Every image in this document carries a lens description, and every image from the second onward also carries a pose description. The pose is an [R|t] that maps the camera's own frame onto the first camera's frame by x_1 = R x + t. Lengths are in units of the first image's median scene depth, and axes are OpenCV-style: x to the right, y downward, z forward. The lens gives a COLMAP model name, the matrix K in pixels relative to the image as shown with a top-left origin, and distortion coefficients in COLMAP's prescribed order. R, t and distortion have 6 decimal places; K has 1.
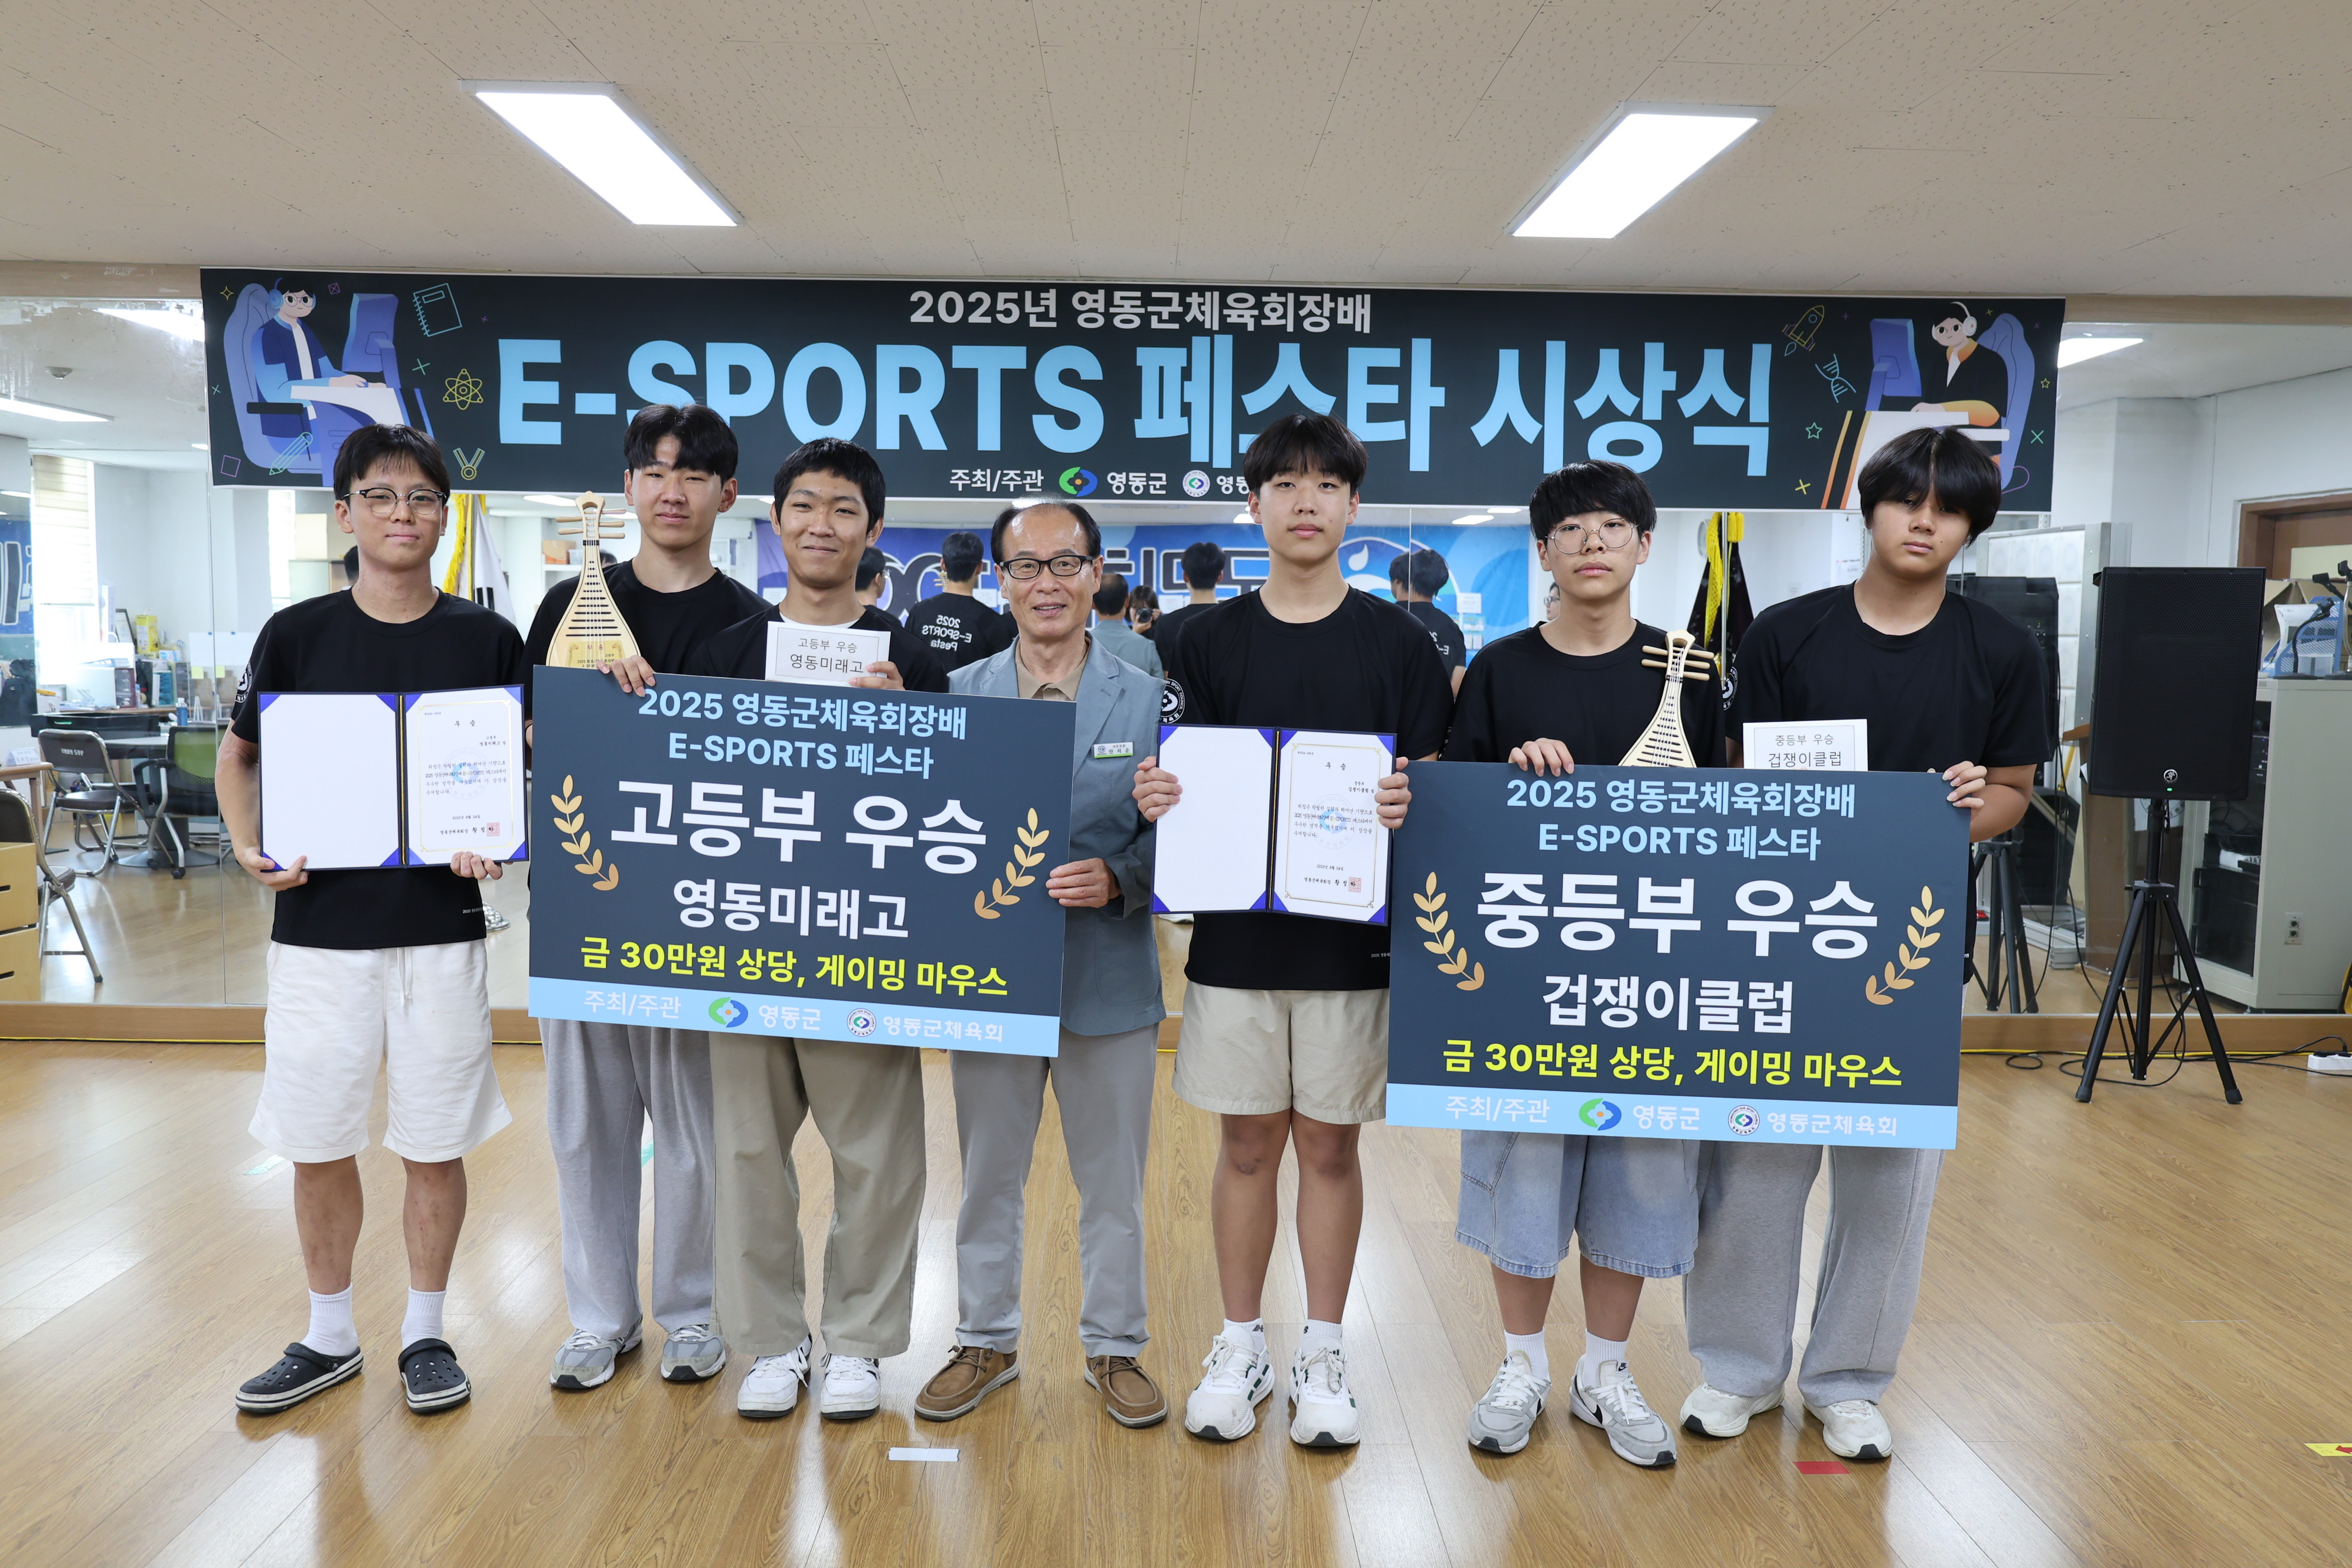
lens RADIAL K [[1984.8, 0, 1174.0], [0, 1984.8, 796.8], [0, 0, 1]] dist [-0.024621, 0.018737]
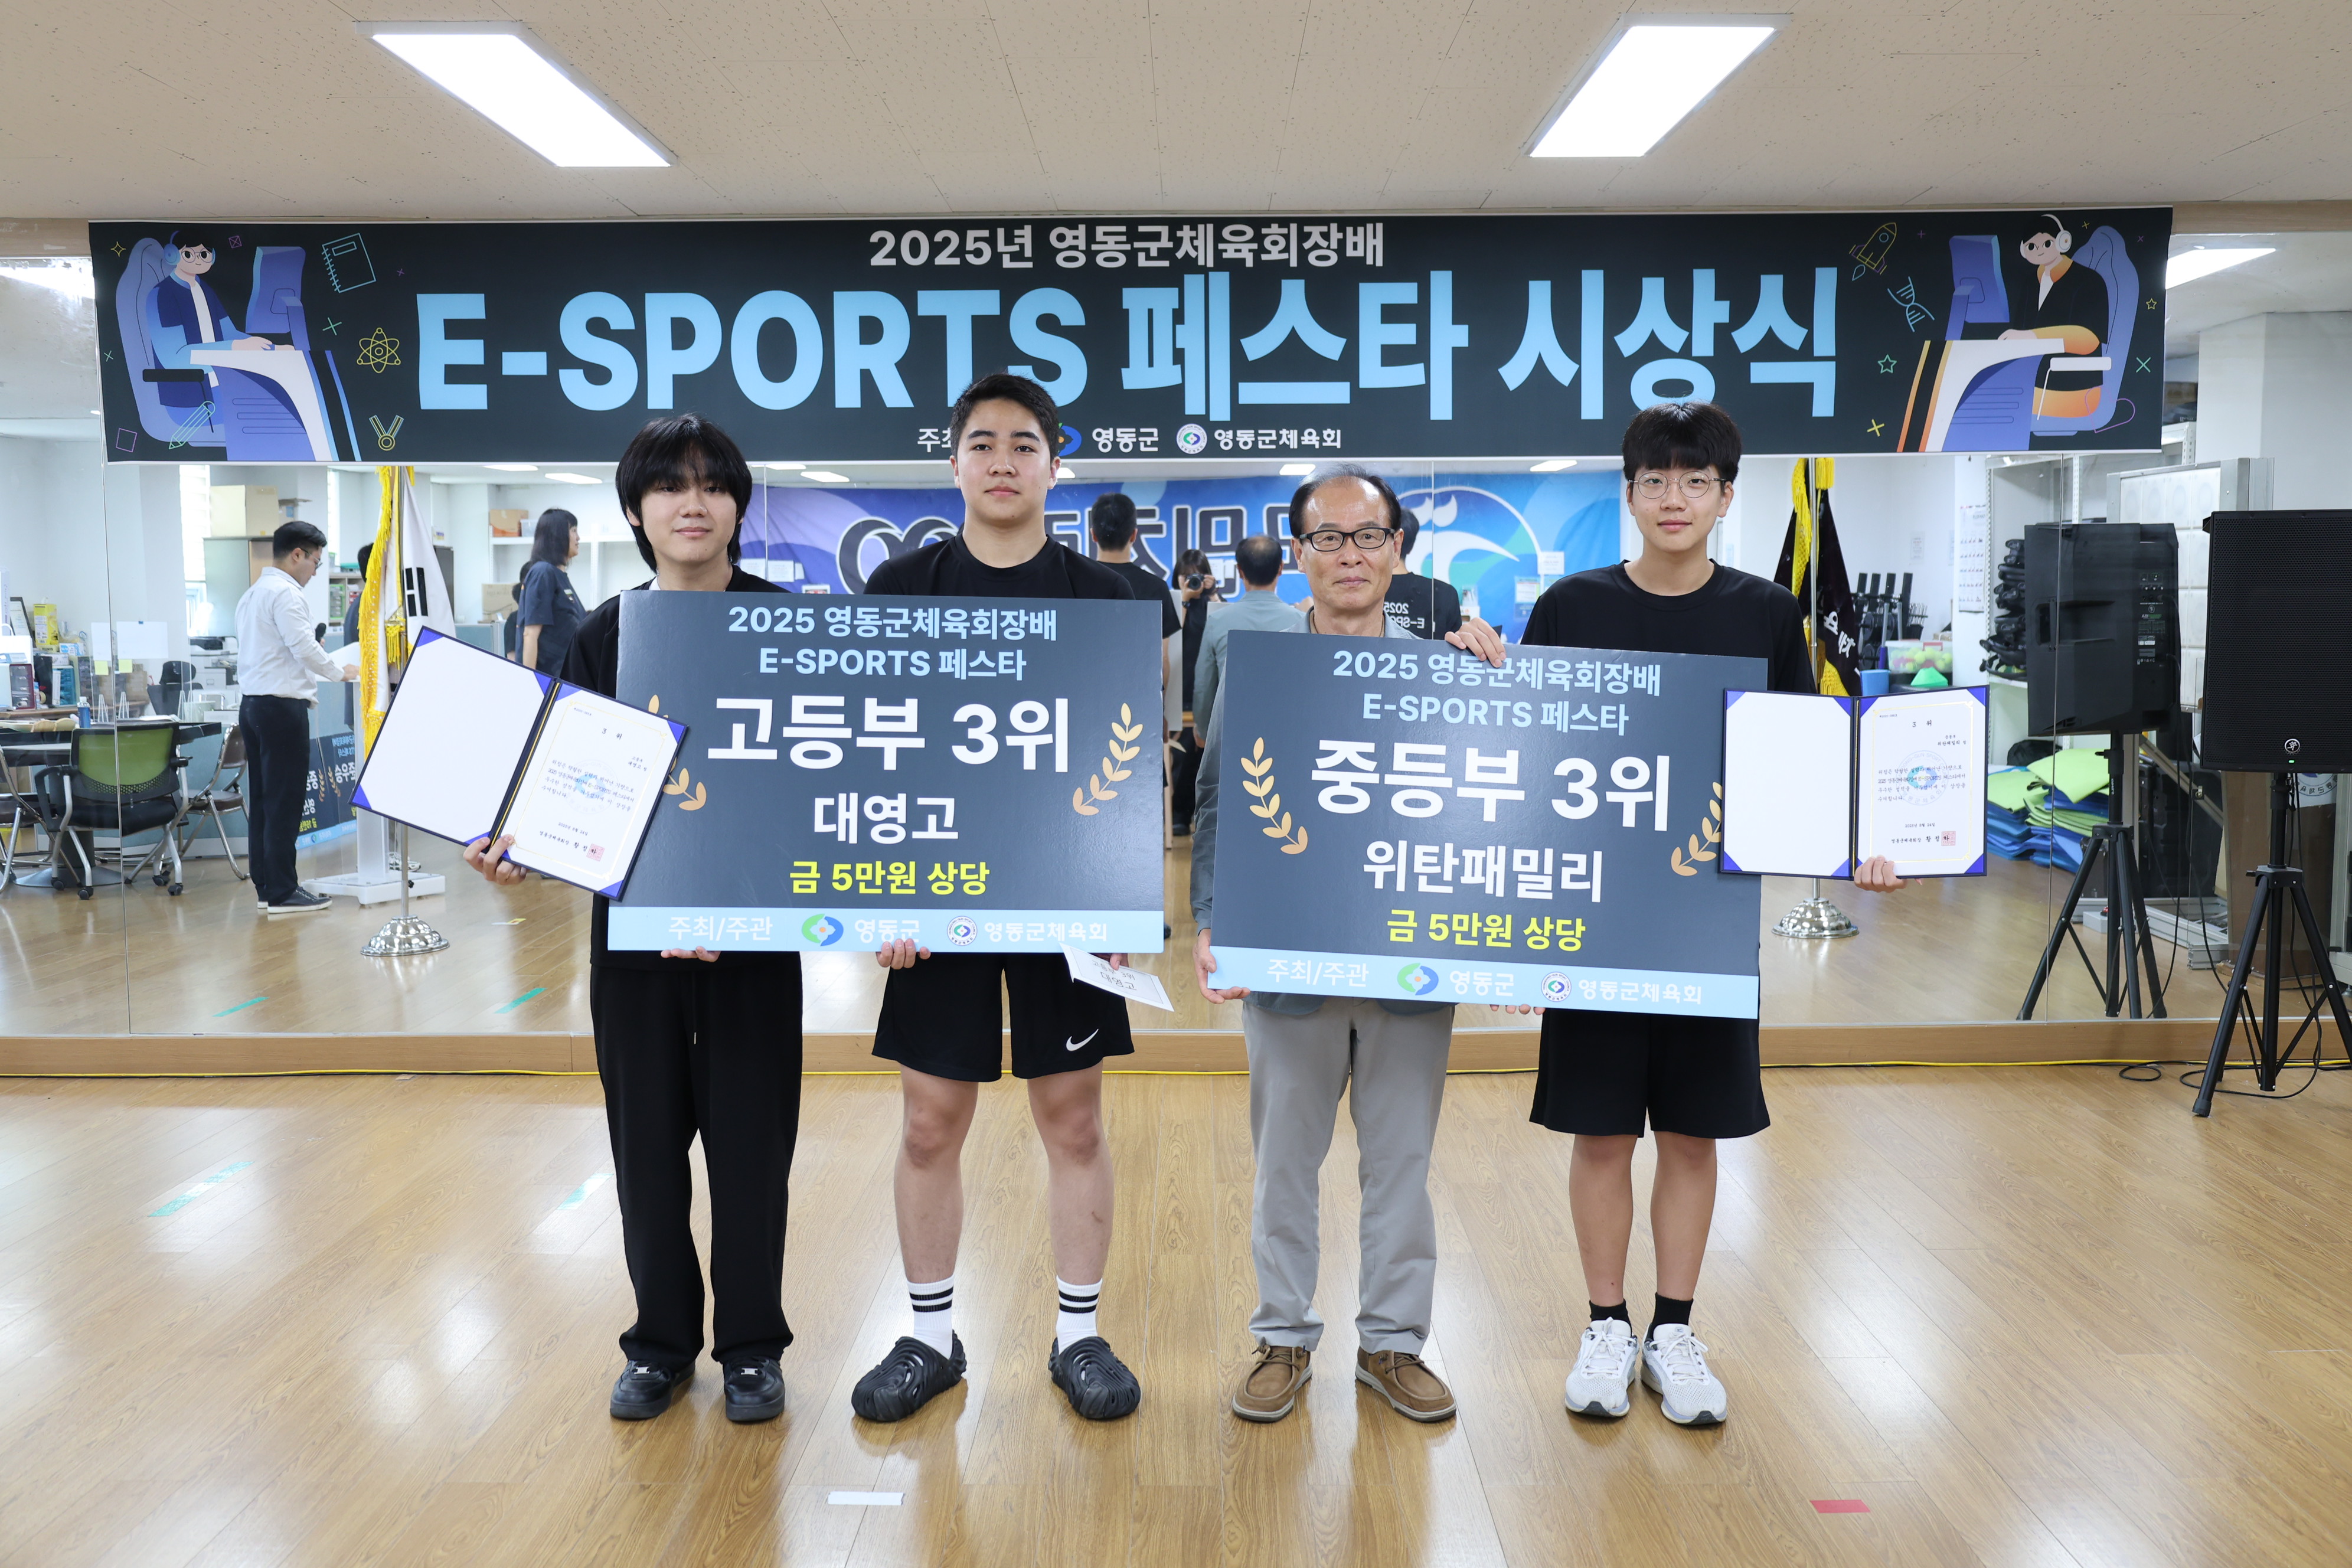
lens RADIAL K [[2313.1, 0, 1172.5], [0, 2313.1, 792.2], [0, 0, 1]] dist [-0.006032, 0.000000]
pose [[0.999437, -0.016000, -0.029492, 0.031043], [0.015996, 0.999872, -0.000363, 0.002093], [0.029494, -0.000109, 0.999565, -0.045420]]
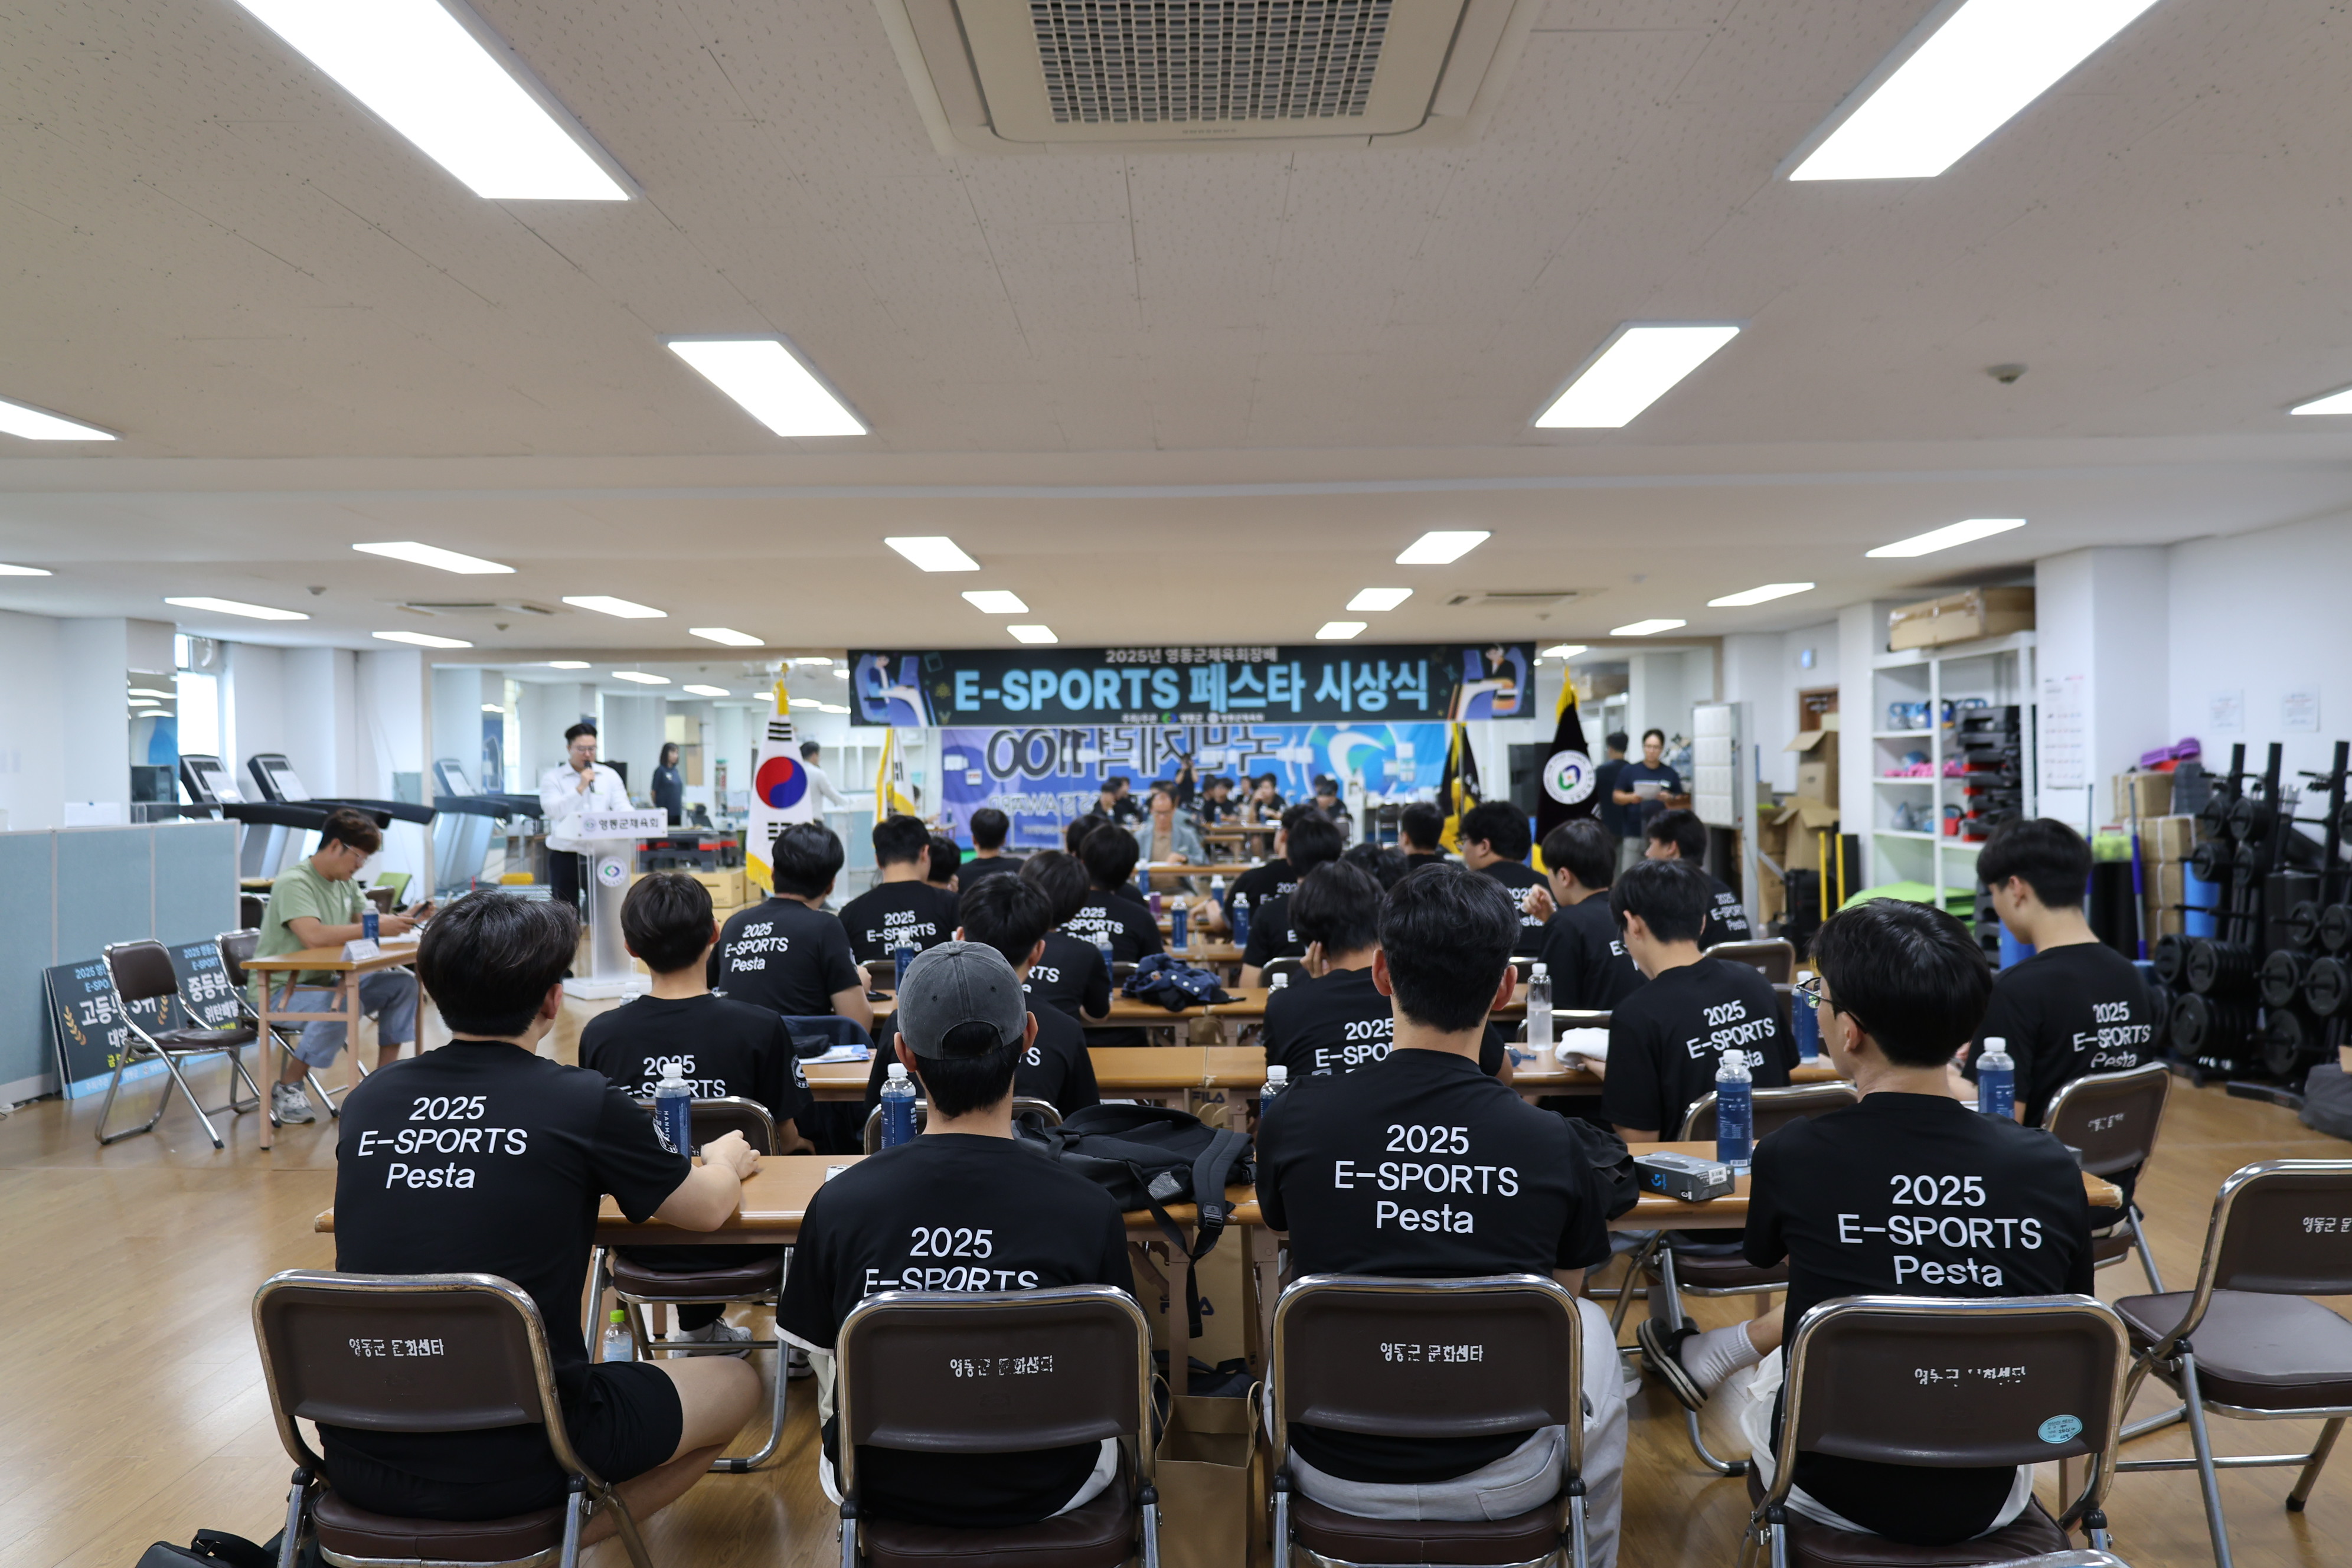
lens RADIAL K [[1933.0, 0, 1224.1], [0, 1933.0, 733.6], [0, 0, 1]] dist [0.004050, -0.001040]
pose [[0.999481, -0.024883, -0.020452, 0.079486], [0.022615, 0.994268, -0.104496, 0.138820], [0.022935, 0.103979, 0.994315, -1.617991]]
